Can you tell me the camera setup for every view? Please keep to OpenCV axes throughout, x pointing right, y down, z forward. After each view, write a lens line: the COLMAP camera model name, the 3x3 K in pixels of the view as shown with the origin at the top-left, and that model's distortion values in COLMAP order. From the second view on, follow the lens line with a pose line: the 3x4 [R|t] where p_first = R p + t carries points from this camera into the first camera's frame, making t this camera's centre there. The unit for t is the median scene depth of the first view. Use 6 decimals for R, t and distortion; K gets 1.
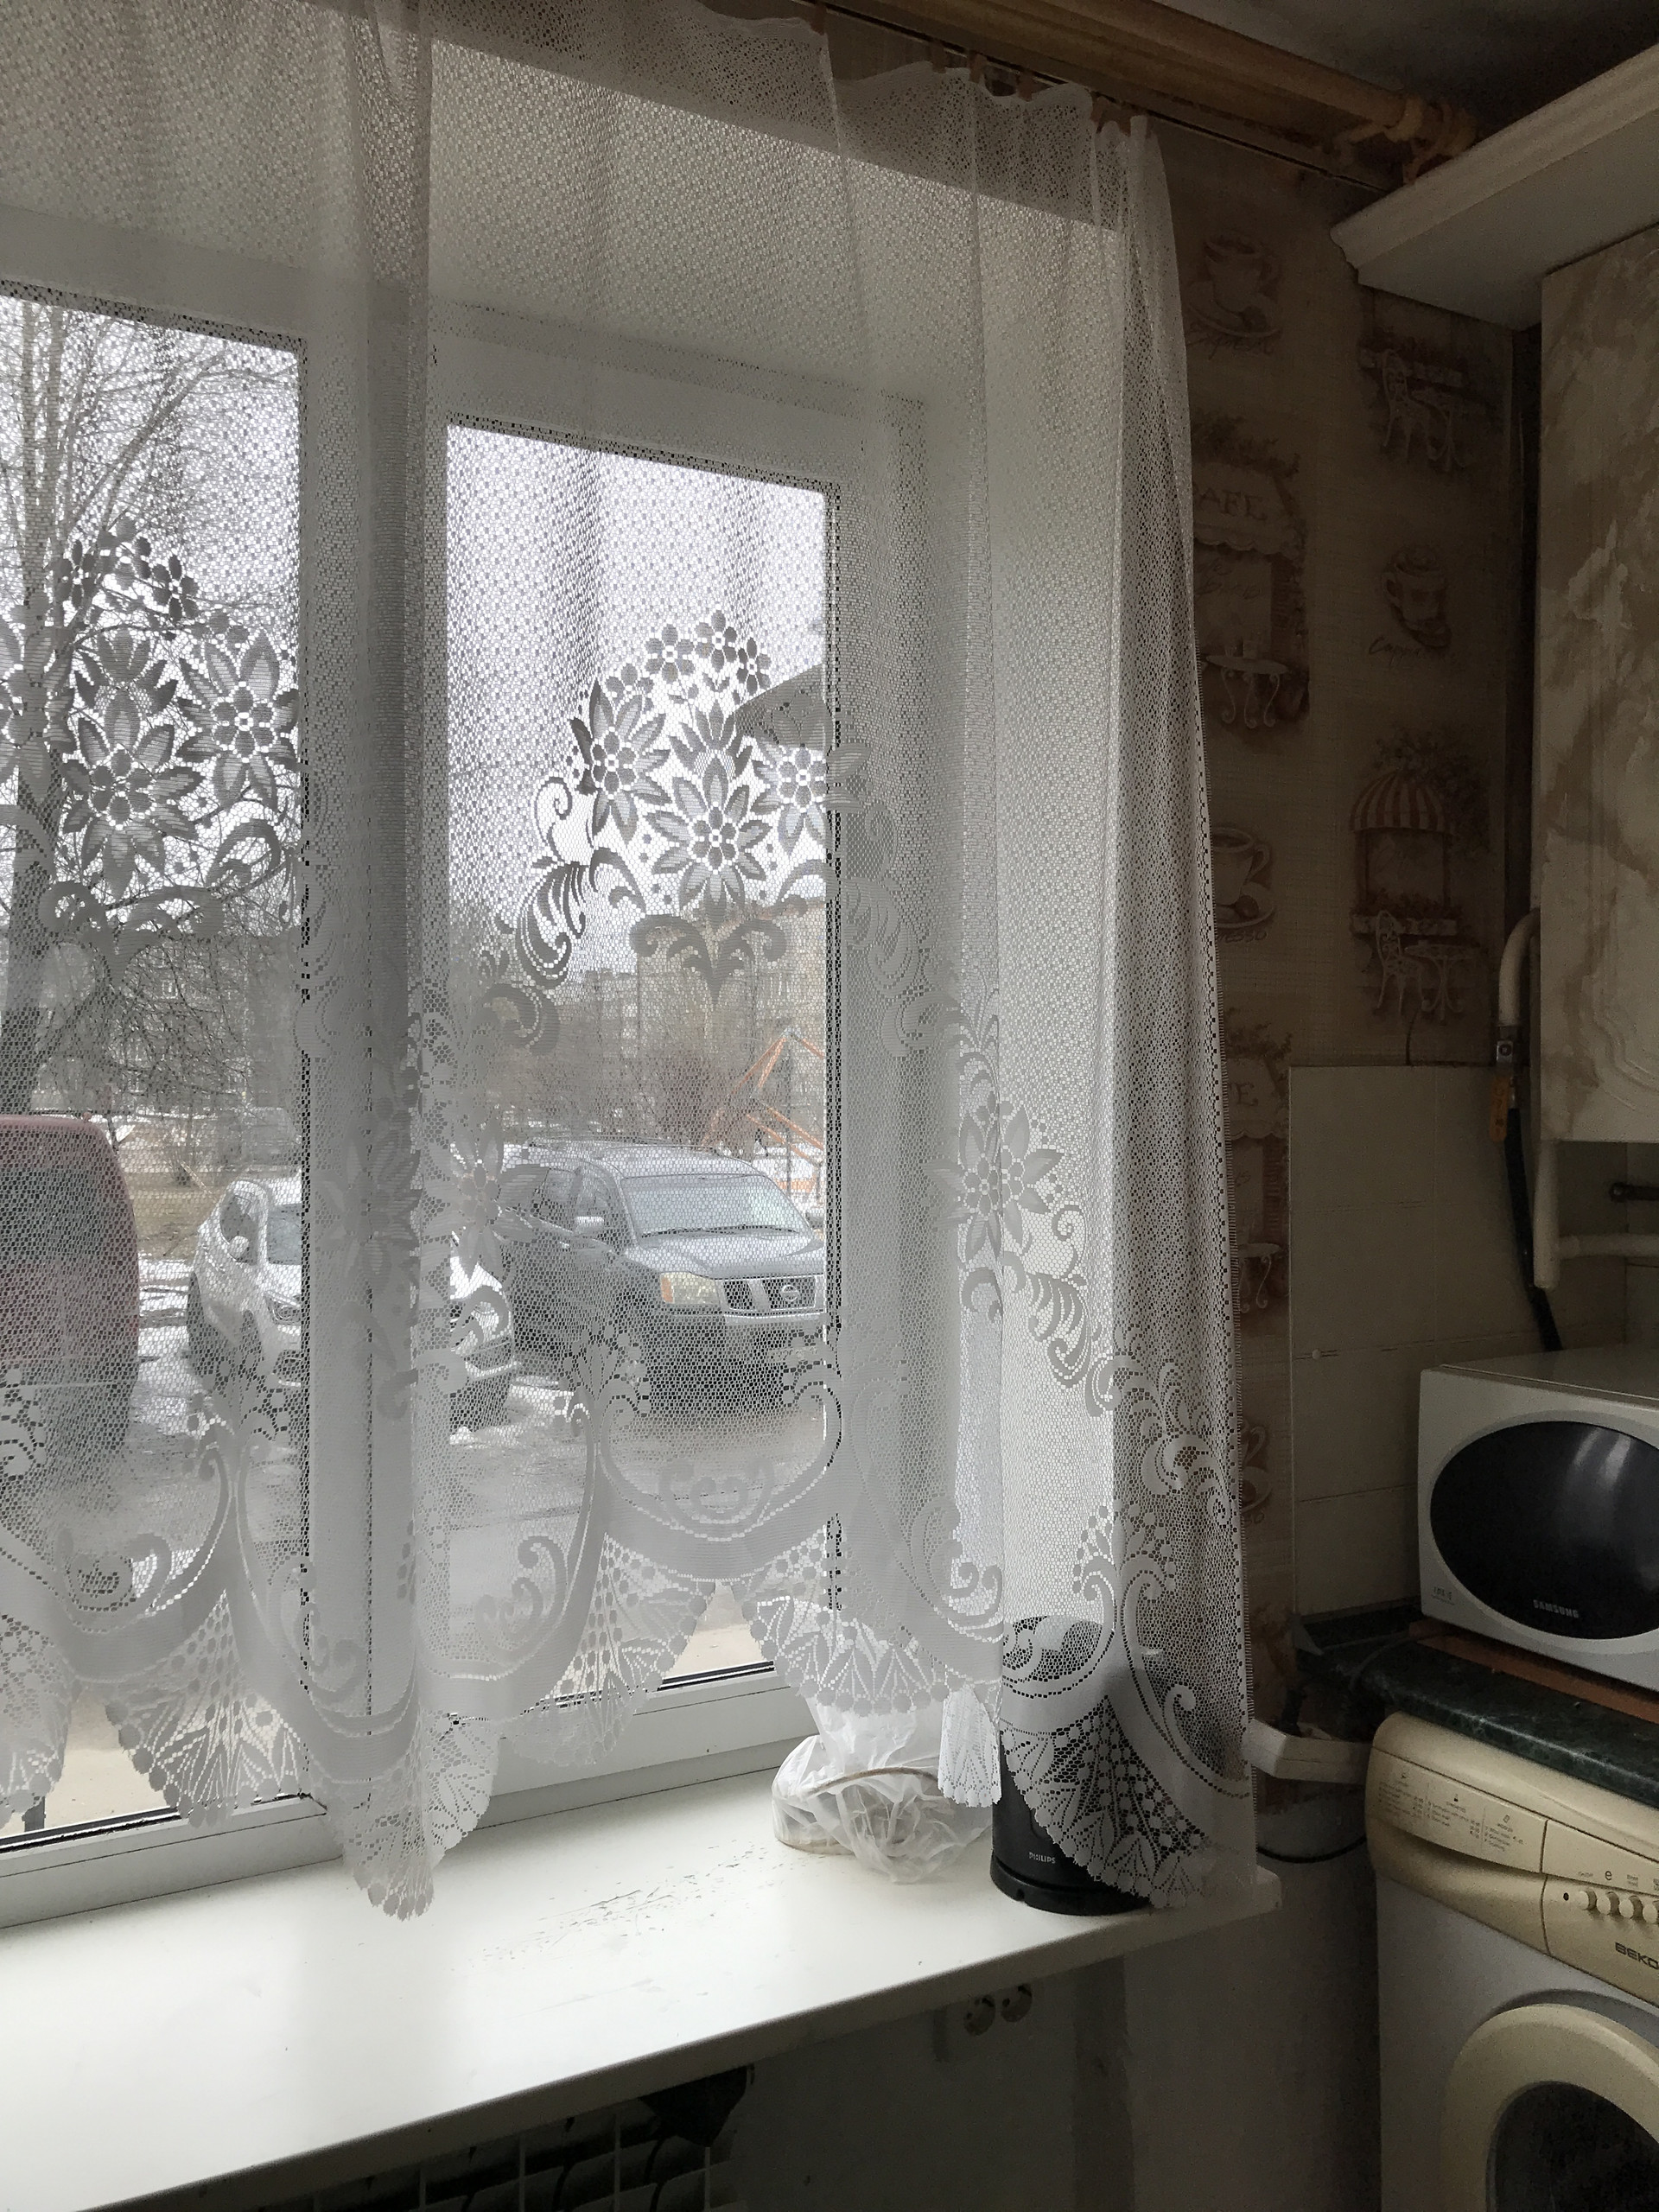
lens RADIAL K [[1783.6, 0, 817.9], [0, 1783.6, 1090.0], [0, 0, 1]] dist [0.031570, -0.048302]
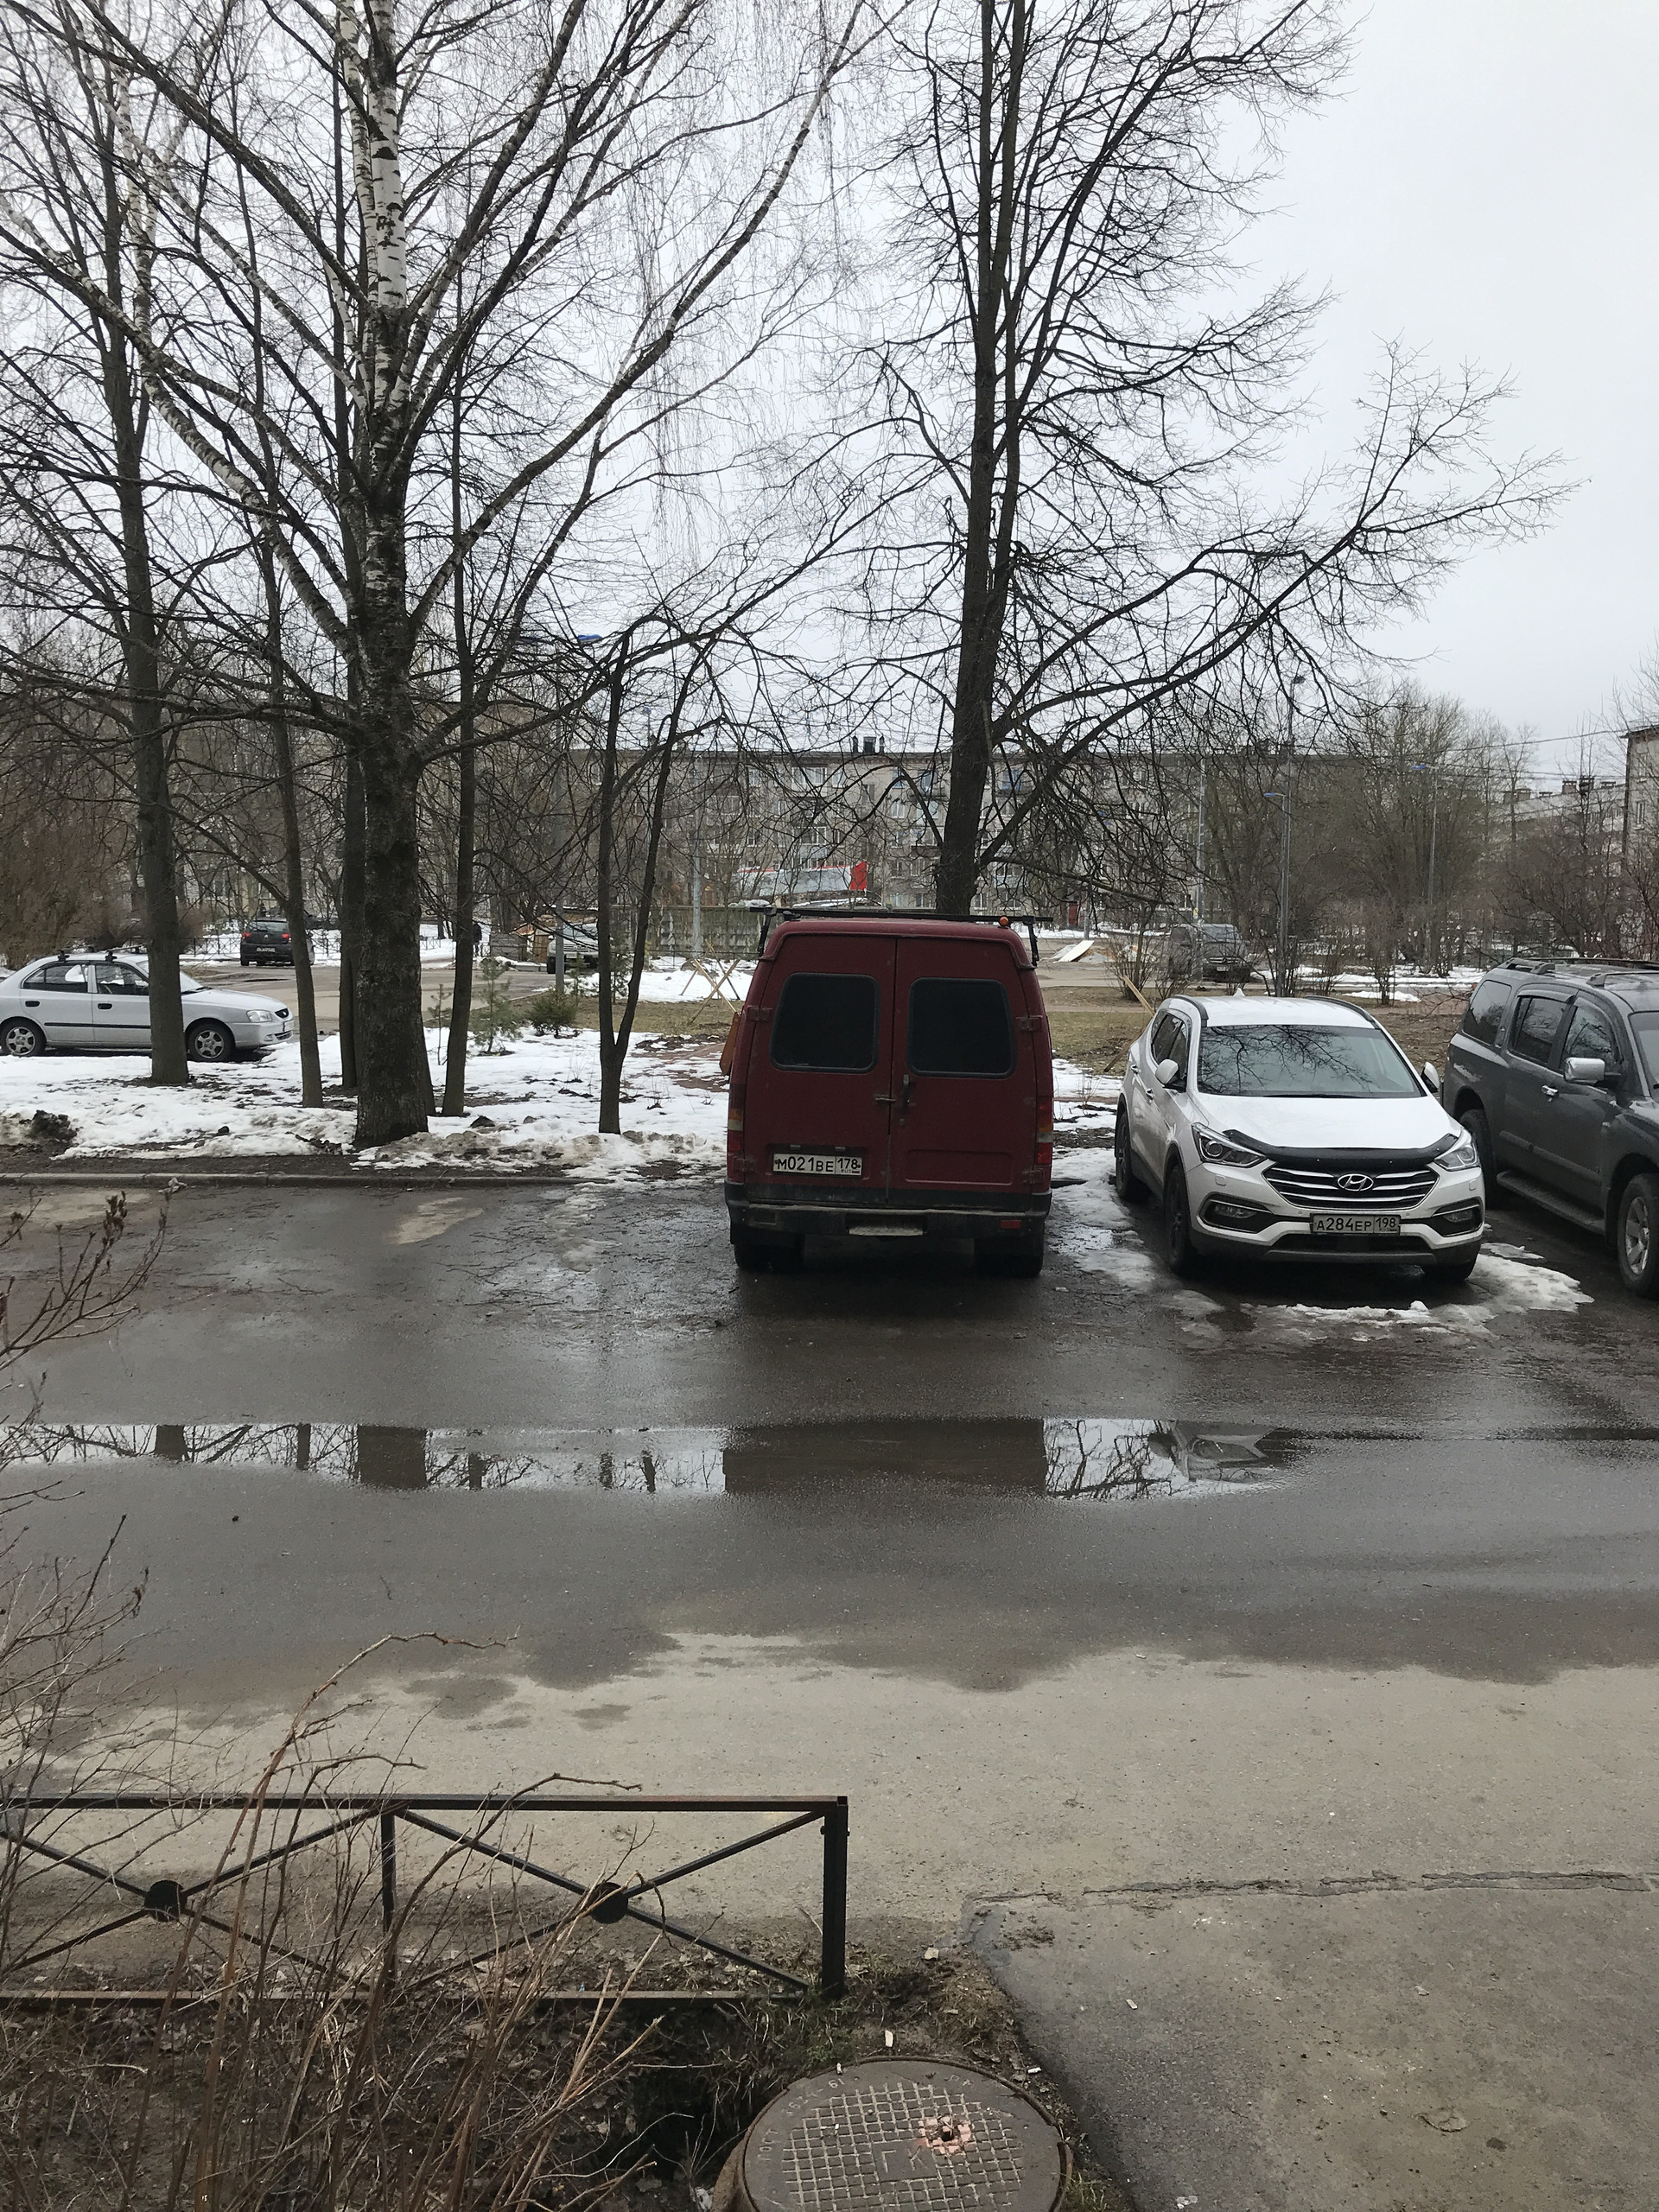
lens RADIAL K [[1783.6, 0, 821.0], [0, 1783.6, 1090.3], [0, 0, 1]] dist [0.031570, -0.048302]
pose [[0.869647, 0.062092, -0.489753, -0.042065], [-0.012427, 0.994498, 0.104018, 0.006960], [0.493517, -0.084372, 0.865634, 0.164052]]
